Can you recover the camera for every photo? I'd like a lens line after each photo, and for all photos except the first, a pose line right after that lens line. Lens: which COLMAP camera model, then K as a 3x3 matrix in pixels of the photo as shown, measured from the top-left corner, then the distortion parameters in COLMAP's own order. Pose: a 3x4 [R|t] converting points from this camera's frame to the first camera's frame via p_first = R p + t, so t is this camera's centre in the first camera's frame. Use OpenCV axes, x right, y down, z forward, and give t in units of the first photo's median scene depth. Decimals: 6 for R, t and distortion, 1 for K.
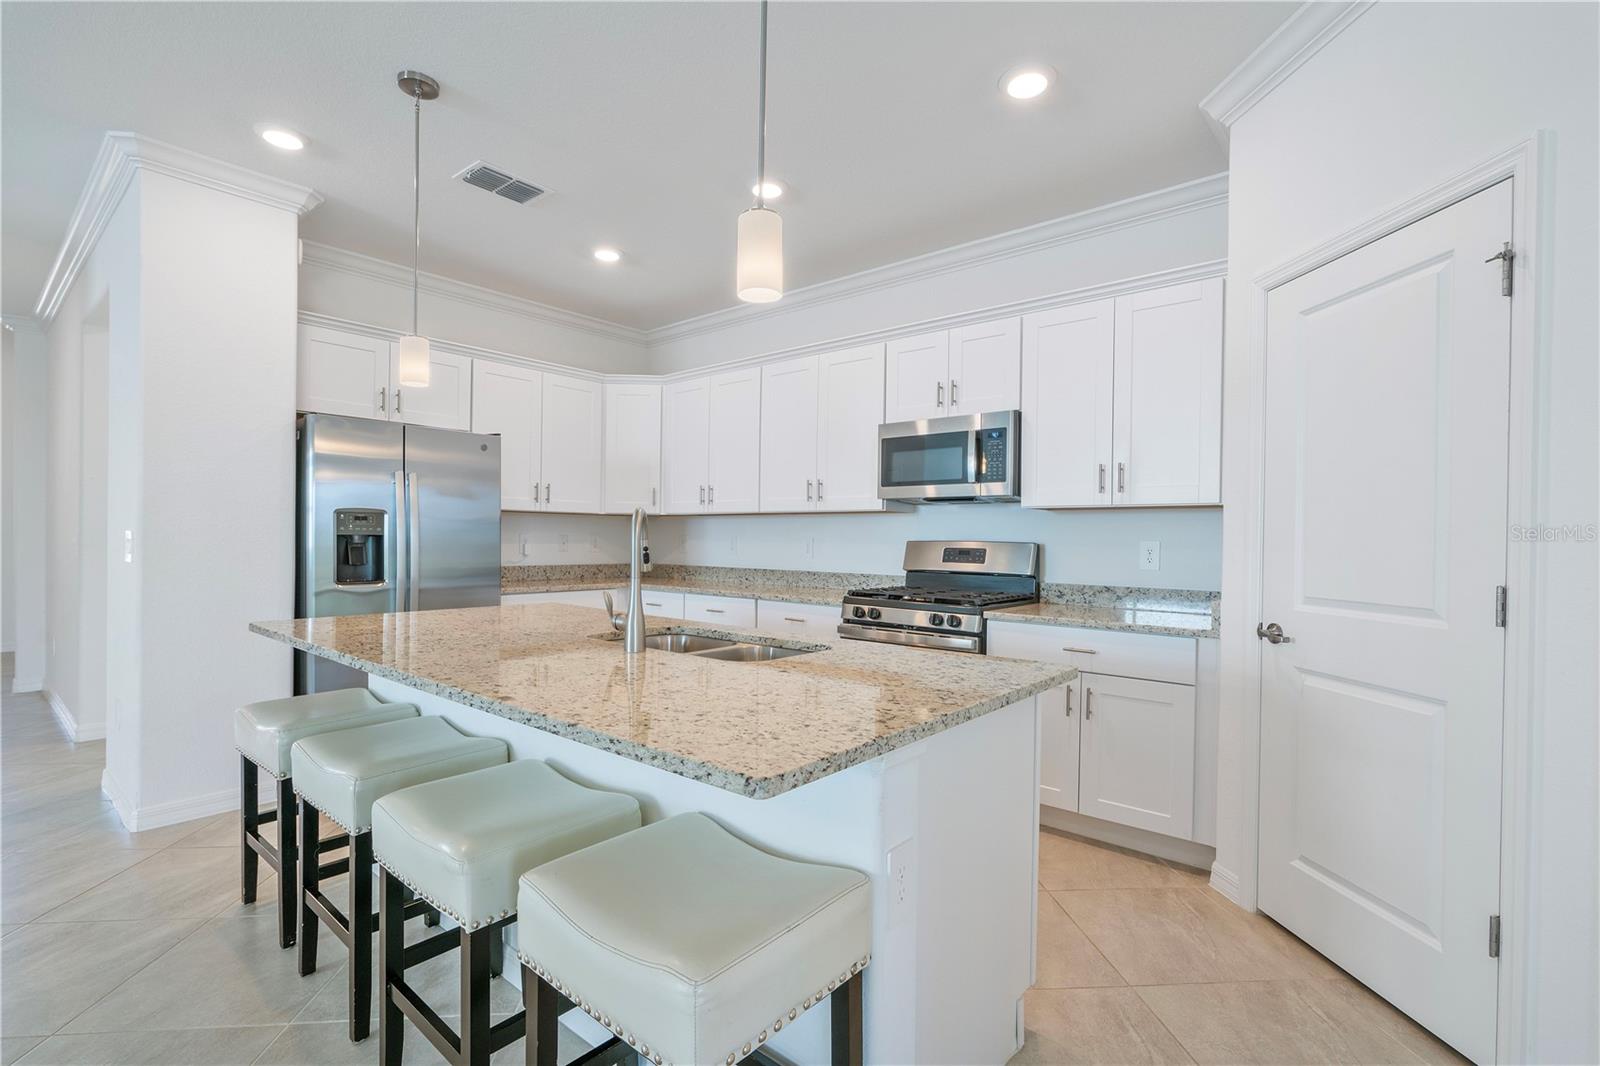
lens RADIAL K [[753.2, 0, 798.7], [0, 753.2, 534.8], [0, 0, 1]] dist [0.002519, 0.000849]
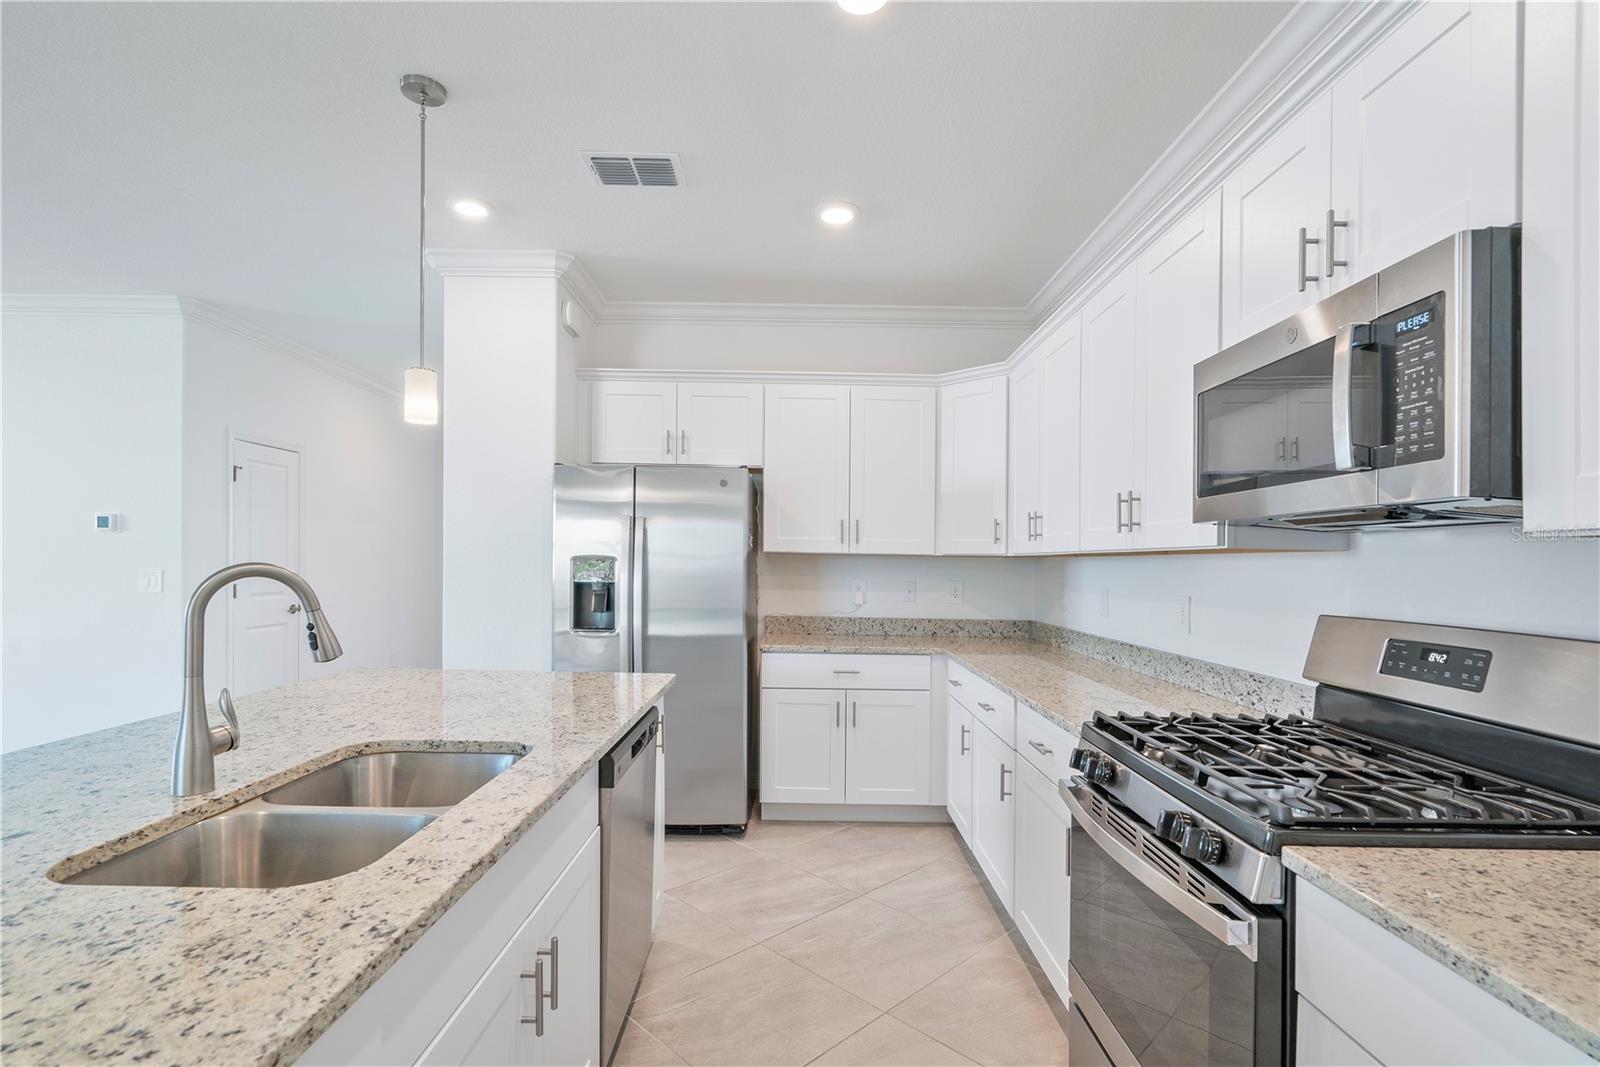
lens RADIAL K [[753.2, 0, 792.5], [0, 753.2, 547.1], [0, 0, 1]] dist [0.002519, 0.000849]
pose [[0.645426, -0.016053, -0.763654, 0.314224], [-0.006784, 0.999619, -0.026747, -0.019182], [0.763793, 0.022443, 0.645071, 0.525498]]
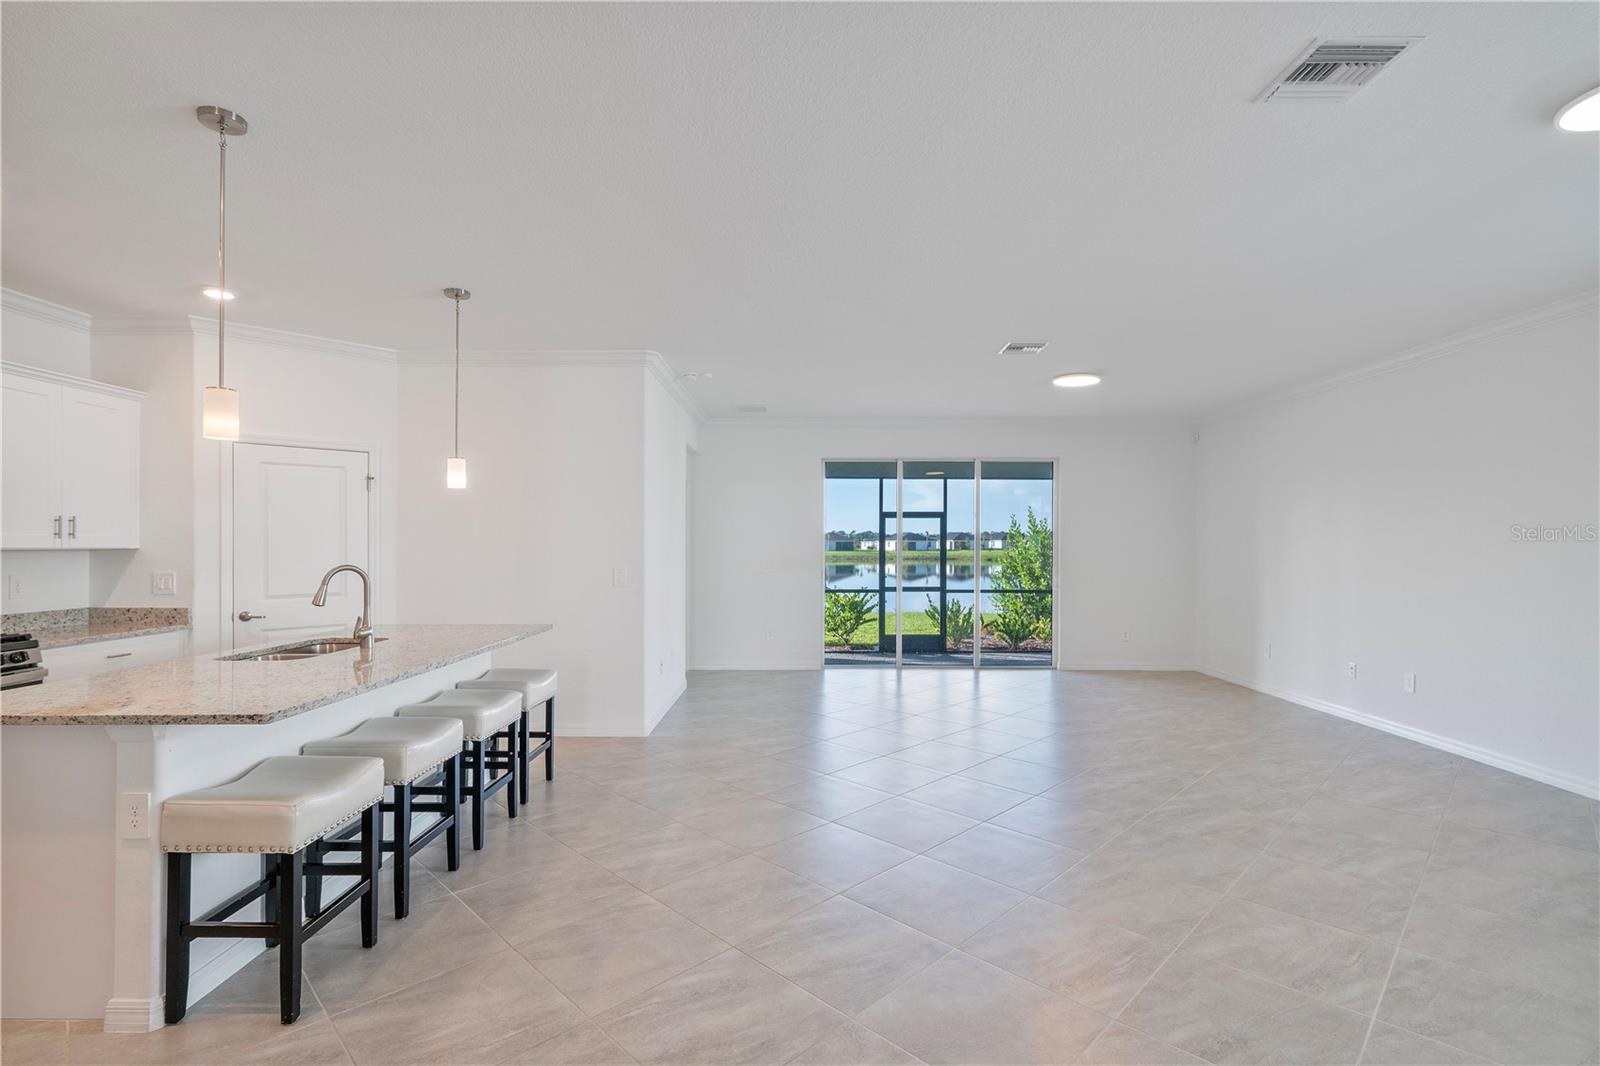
lens RADIAL K [[730.3, 0, 801.4], [0, 730.3, 545.4], [0, 0, 1]] dist [-0.004925, 0.002085]
pose [[-0.658780, -0.011186, 0.752253, -1.147958], [-0.009818, 0.999932, 0.006272, -0.054716], [-0.752272, -0.003254, -0.658845, 0.741759]]
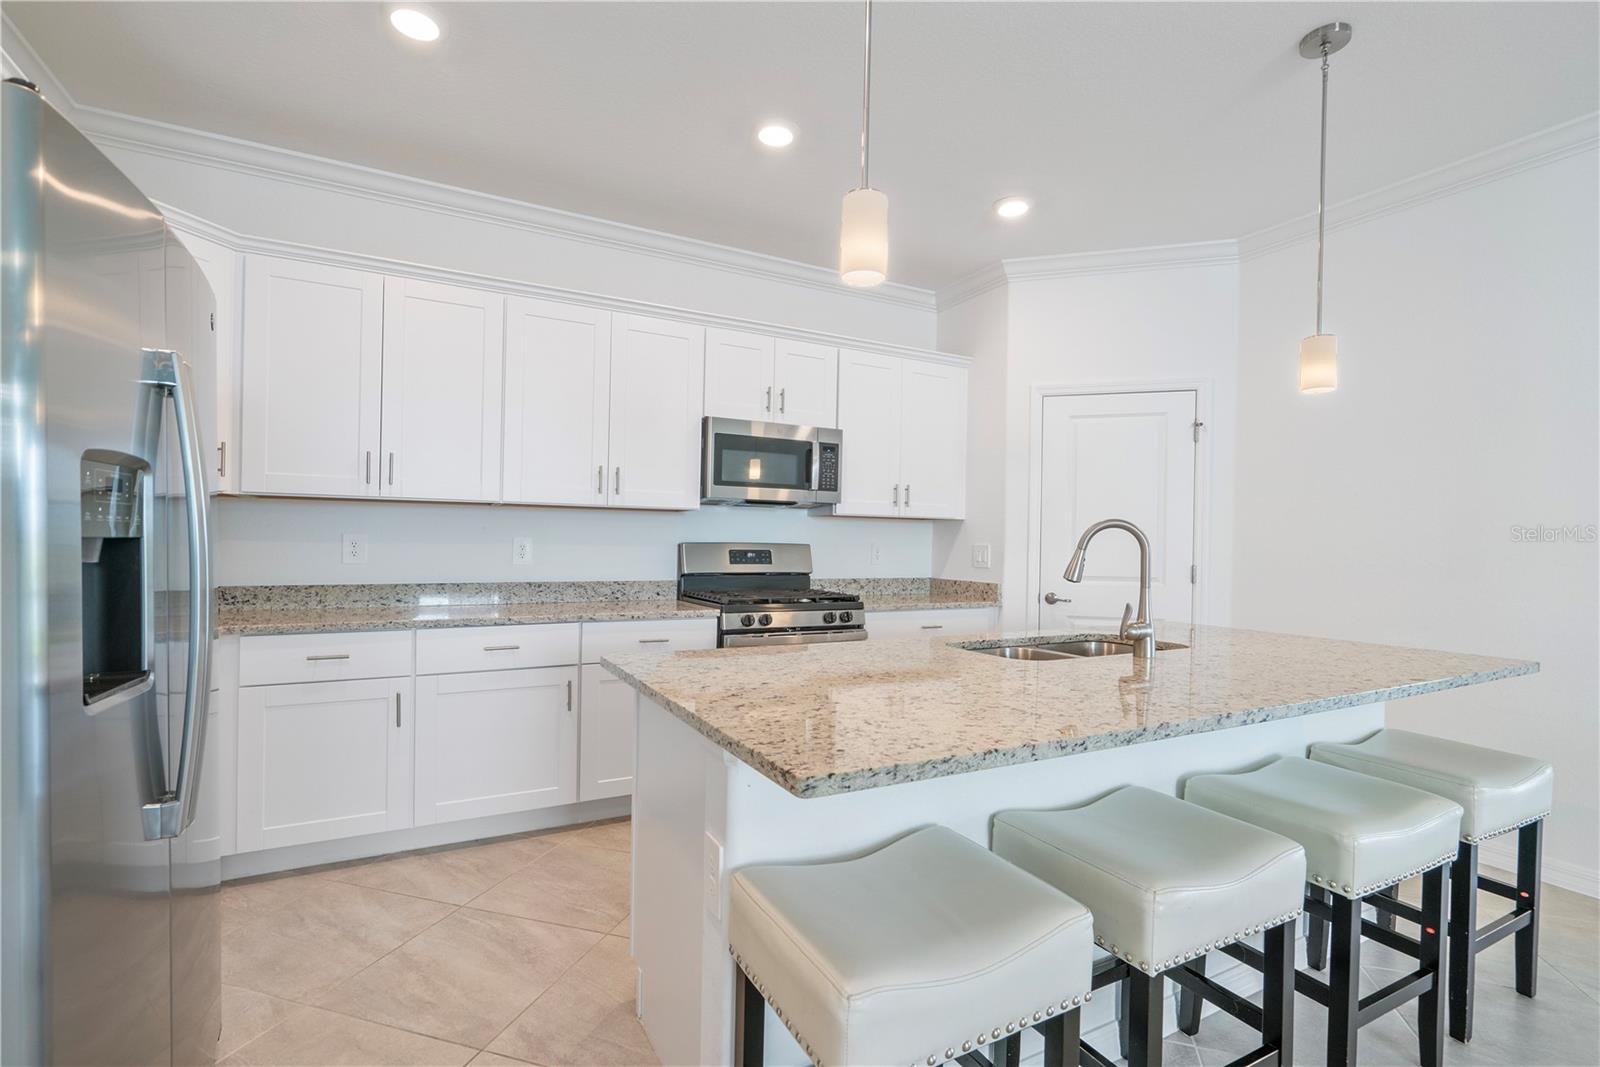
lens RADIAL K [[730.3, 0, 808.1], [0, 730.3, 547.0], [0, 0, 1]] dist [-0.004925, 0.002085]
pose [[0.352563, -0.011297, 0.935720, -0.714647], [-0.014927, 0.999732, 0.017694, -0.005261], [-0.935669, -0.020206, 0.352300, 0.595441]]
